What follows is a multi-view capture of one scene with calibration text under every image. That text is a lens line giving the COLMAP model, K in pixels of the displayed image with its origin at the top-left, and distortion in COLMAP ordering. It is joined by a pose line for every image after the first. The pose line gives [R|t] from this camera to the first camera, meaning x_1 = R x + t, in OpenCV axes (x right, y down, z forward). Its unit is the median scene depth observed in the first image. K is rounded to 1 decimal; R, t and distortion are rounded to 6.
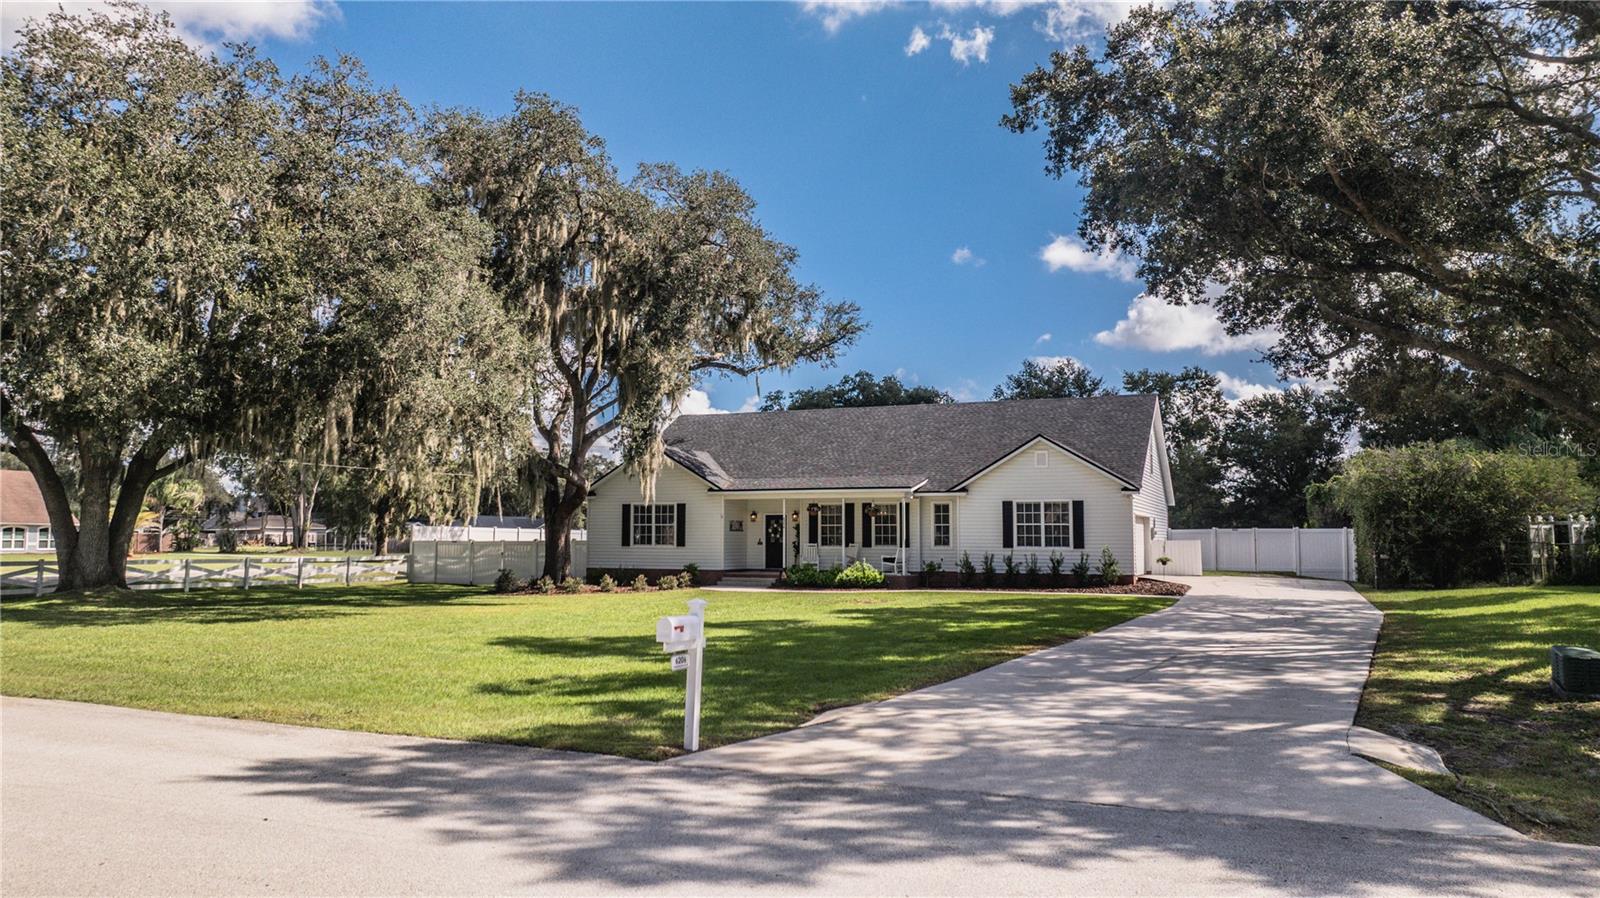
lens RADIAL K [[1125.2, 0, 803.9], [0, 1125.2, 455.7], [0, 0, 1]] dist [-0.040881, 0.041784]
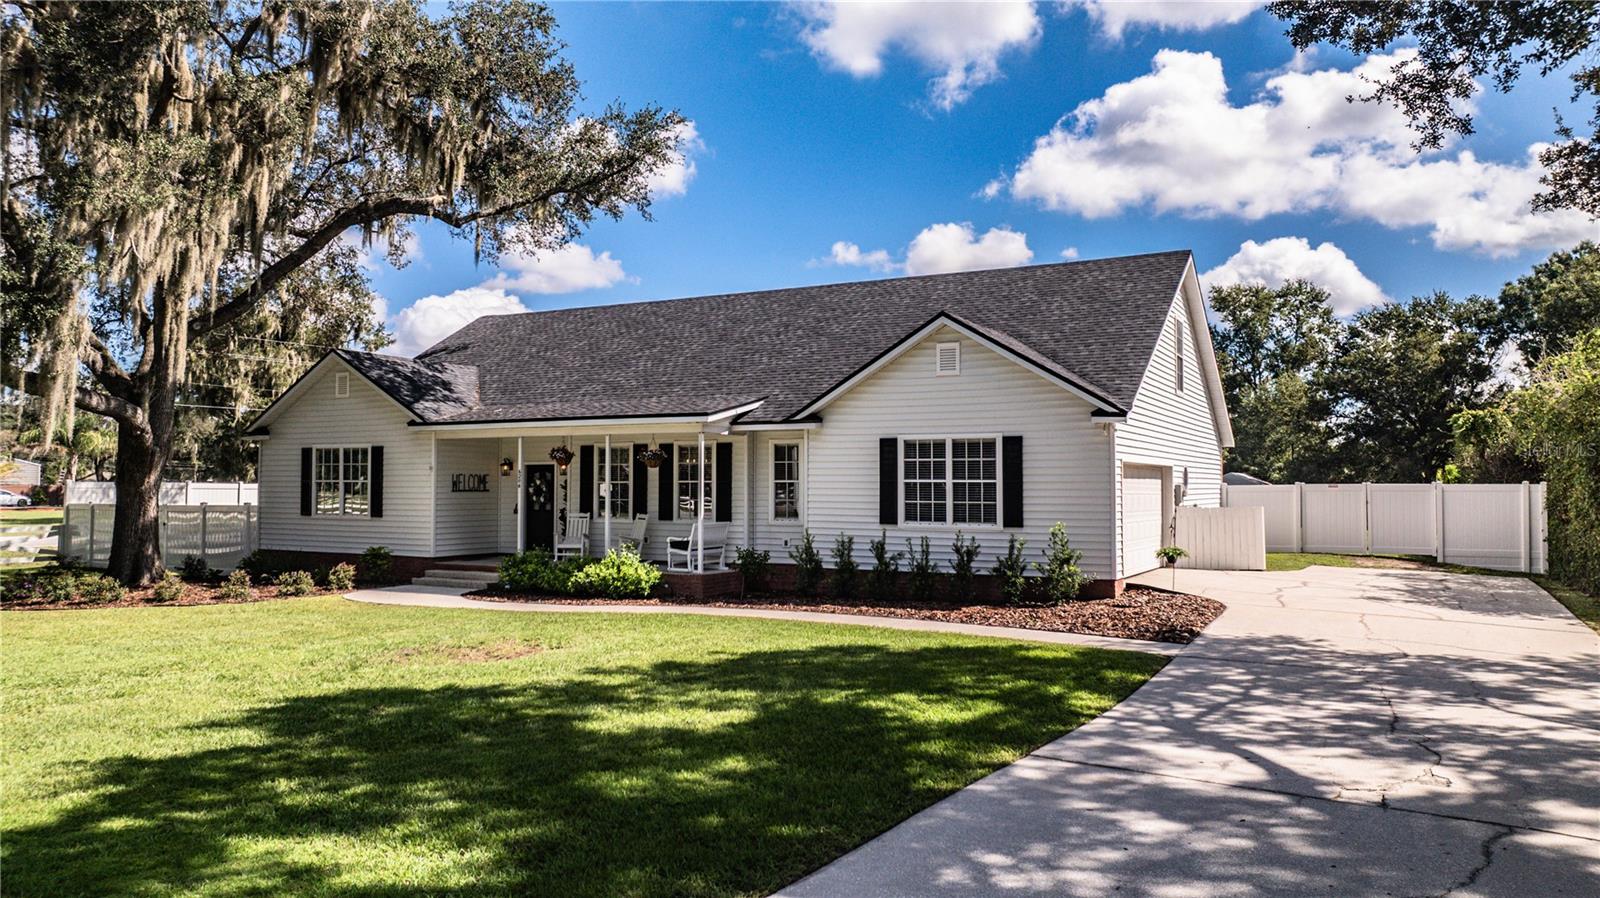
lens RADIAL K [[1125.2, 0, 803.5], [0, 1125.2, 440.1], [0, 0, 1]] dist [-0.040881, 0.041784]
pose [[0.995829, -0.005980, -0.091048, 0.182373], [0.009072, 0.999395, 0.033581, 0.021841], [0.090792, -0.034267, 0.995280, 0.438010]]
